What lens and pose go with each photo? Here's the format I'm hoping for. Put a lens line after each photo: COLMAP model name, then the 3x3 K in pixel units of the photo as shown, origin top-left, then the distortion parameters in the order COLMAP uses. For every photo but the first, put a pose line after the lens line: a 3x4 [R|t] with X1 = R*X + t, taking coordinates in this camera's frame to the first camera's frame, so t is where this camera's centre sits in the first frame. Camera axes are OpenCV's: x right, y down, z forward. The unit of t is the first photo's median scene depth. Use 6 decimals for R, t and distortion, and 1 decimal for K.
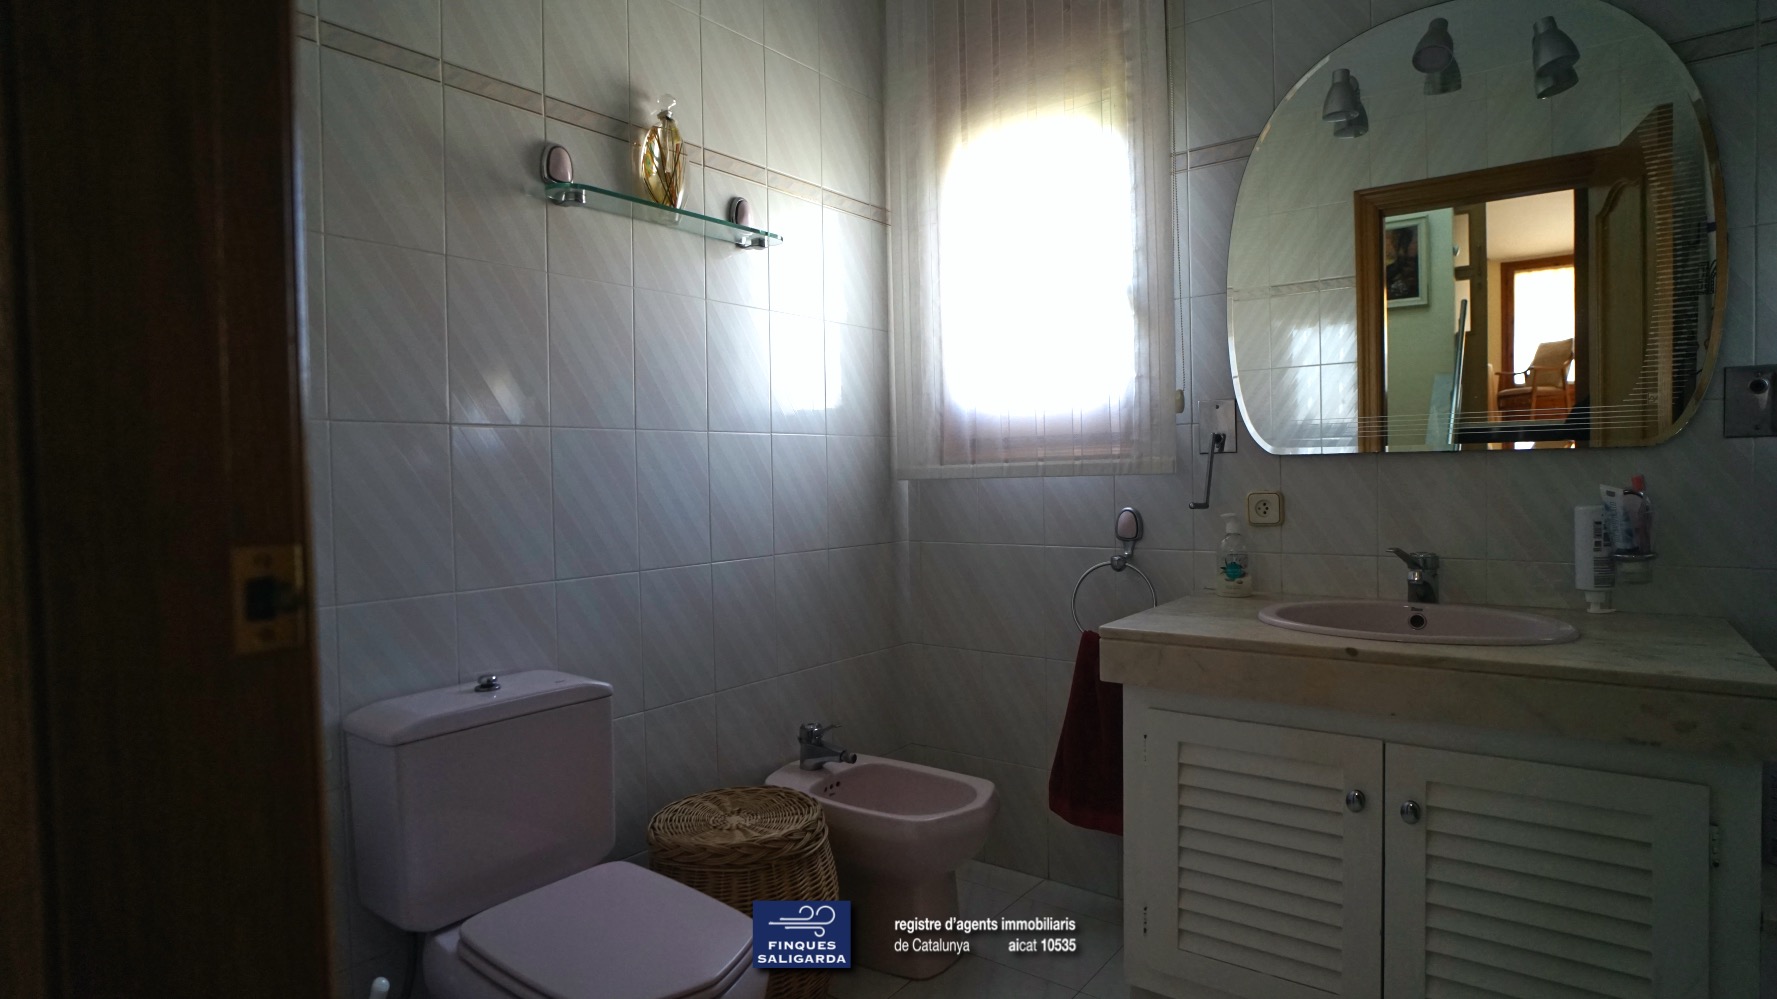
lens RADIAL K [[915.0, 0, 888.5], [0, 915.0, 499.5], [0, 0, 1]] dist [-0.053198, 0.028227]
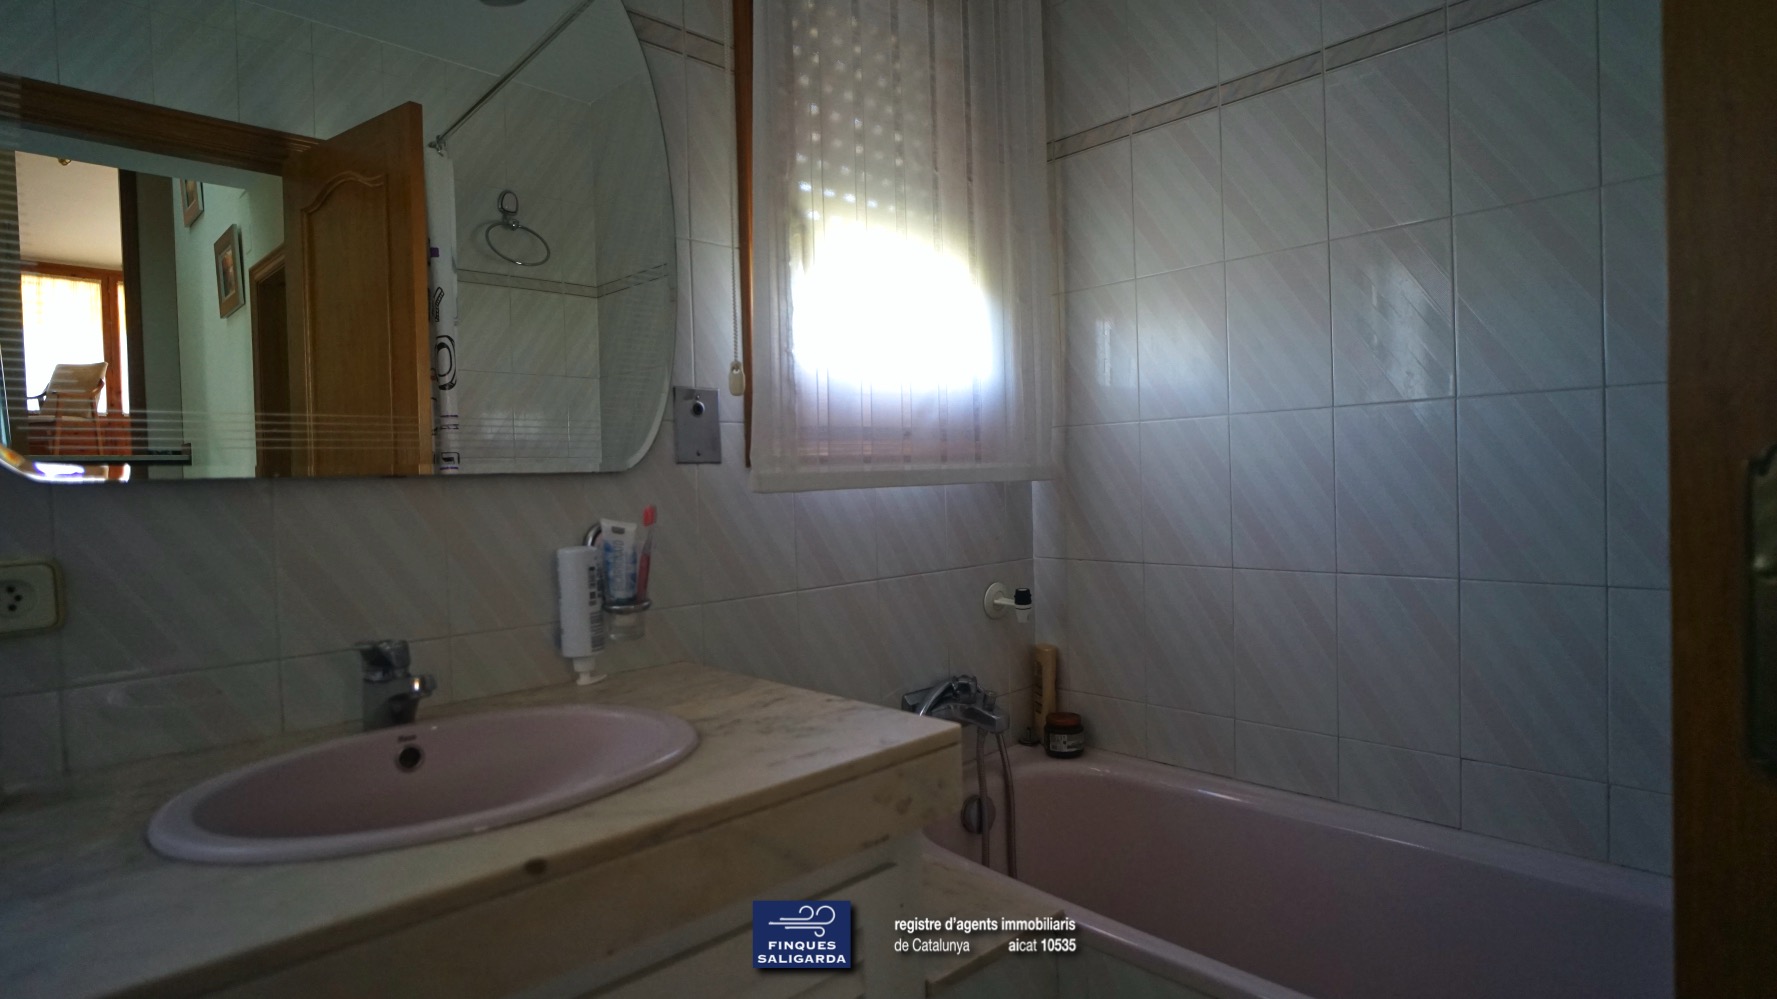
lens RADIAL K [[915.0, 0, 888.5], [0, 915.0, 499.5], [0, 0, 1]] dist [-0.053198, 0.028227]
pose [[0.142367, -0.006212, 0.989794, 0.043684], [0.054771, 0.998498, -0.001612, -0.018255], [-0.988297, 0.054441, 0.142494, 0.614275]]
